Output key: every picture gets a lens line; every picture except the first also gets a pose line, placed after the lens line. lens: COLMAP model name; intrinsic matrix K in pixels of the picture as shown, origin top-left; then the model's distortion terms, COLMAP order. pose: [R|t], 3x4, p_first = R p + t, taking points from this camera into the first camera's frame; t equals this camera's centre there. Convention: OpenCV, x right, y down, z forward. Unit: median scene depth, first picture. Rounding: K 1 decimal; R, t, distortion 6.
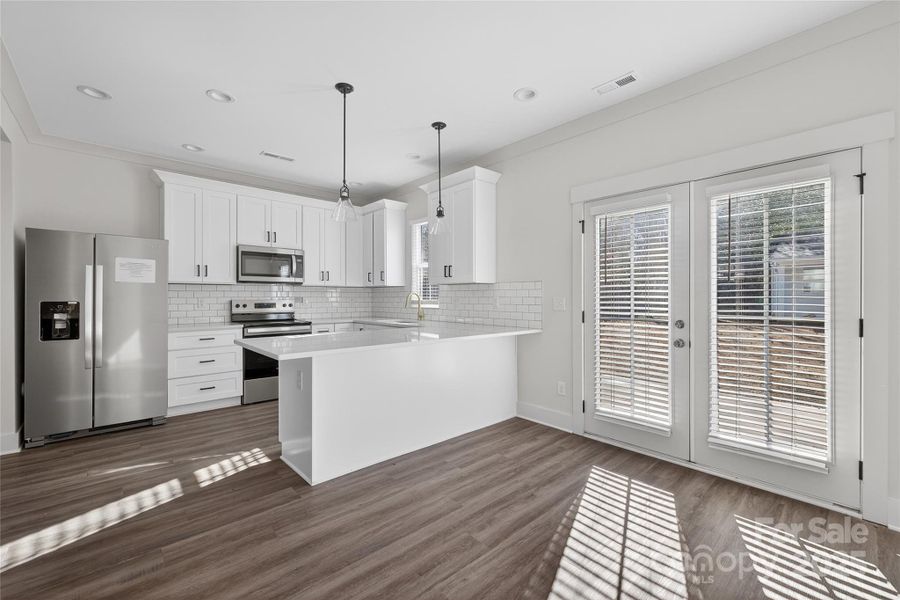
lens RADIAL K [[374.6, 0, 452.7], [0, 374.6, 299.5], [0, 0, 1]] dist [0.001573, -0.000515]
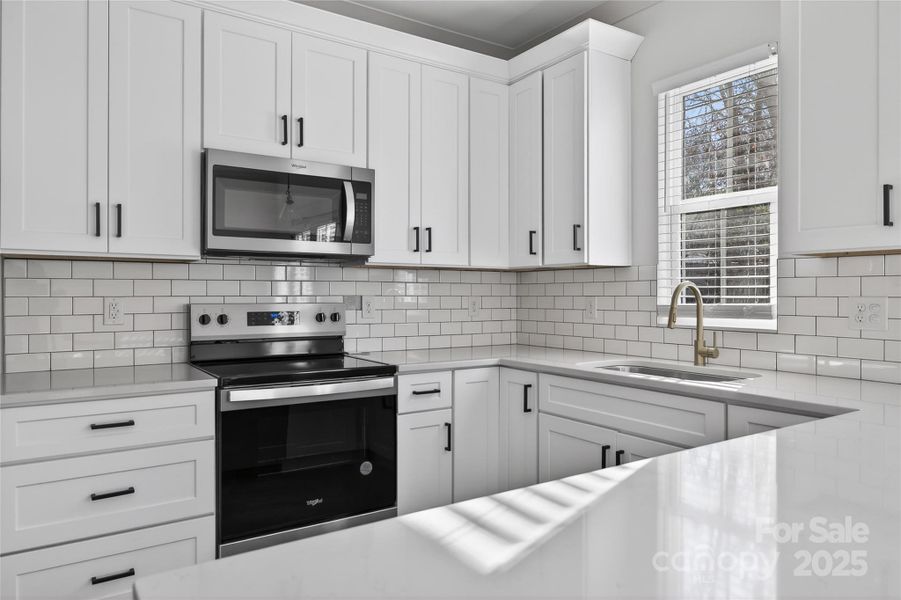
lens RADIAL K [[597.2, 0, 445.1], [0, 597.2, 292.9], [0, 0, 1]] dist [-0.008608, 0.008516]
pose [[0.987250, -0.000017, -0.159180, -0.263050], [-0.001498, 0.999955, -0.009392, -0.004363], [0.159173, 0.009511, 0.987205, 0.487490]]
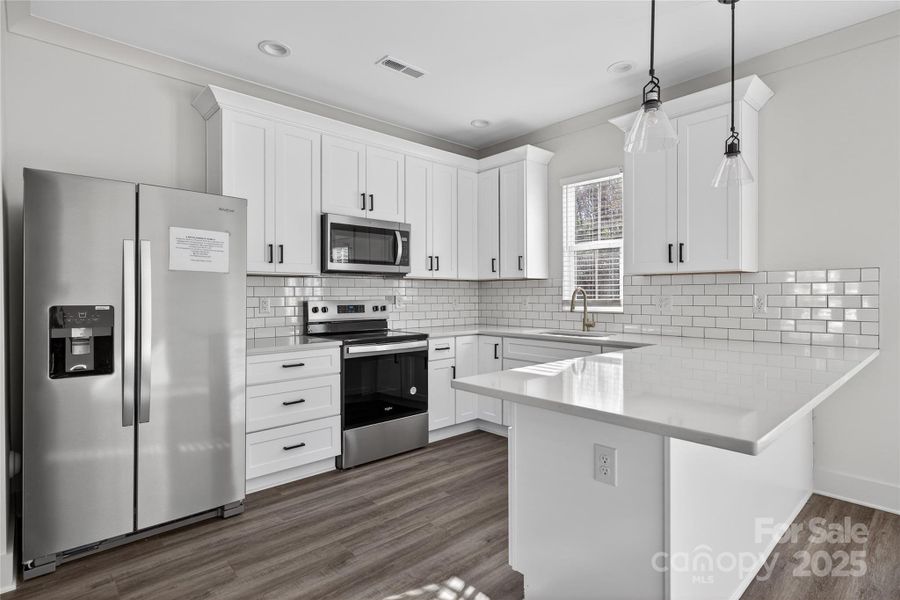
lens RADIAL K [[457.5, 0, 455.1], [0, 457.5, 295.9], [0, 0, 1]] dist [0.002212, -0.000954]
pose [[0.999992, -0.003437, 0.002034, -0.360179], [0.003445, 0.999986, -0.003981, -0.002968], [-0.002021, 0.003988, 0.999990, 0.235819]]
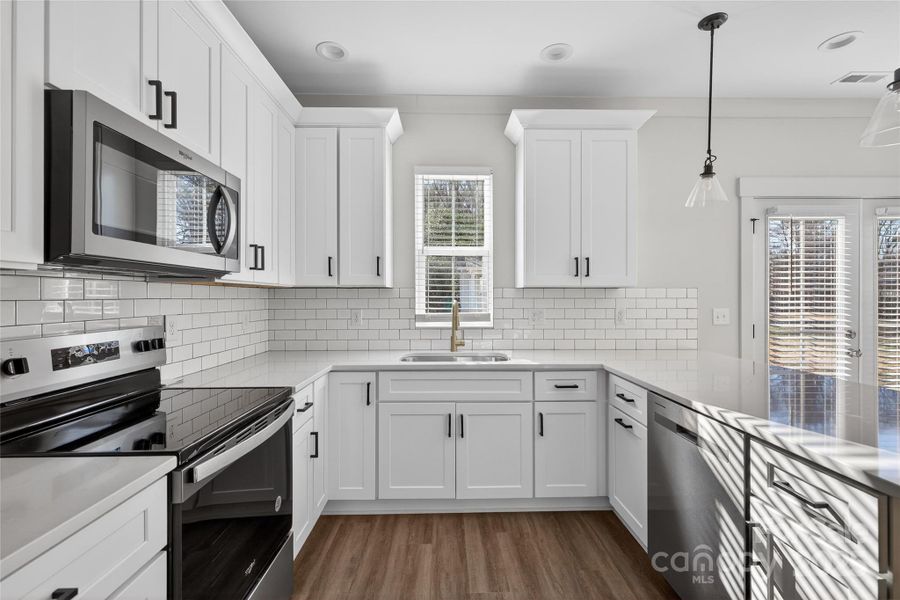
lens RADIAL K [[403.4, 0, 454.3], [0, 403.4, 295.9], [0, 0, 1]] dist [0.009876, -0.001273]
pose [[0.661113, 0.000821, 0.750286, -0.607382], [0.006013, 0.999961, -0.006394, -0.024436], [-0.750263, 0.008739, 0.661082, 0.689320]]
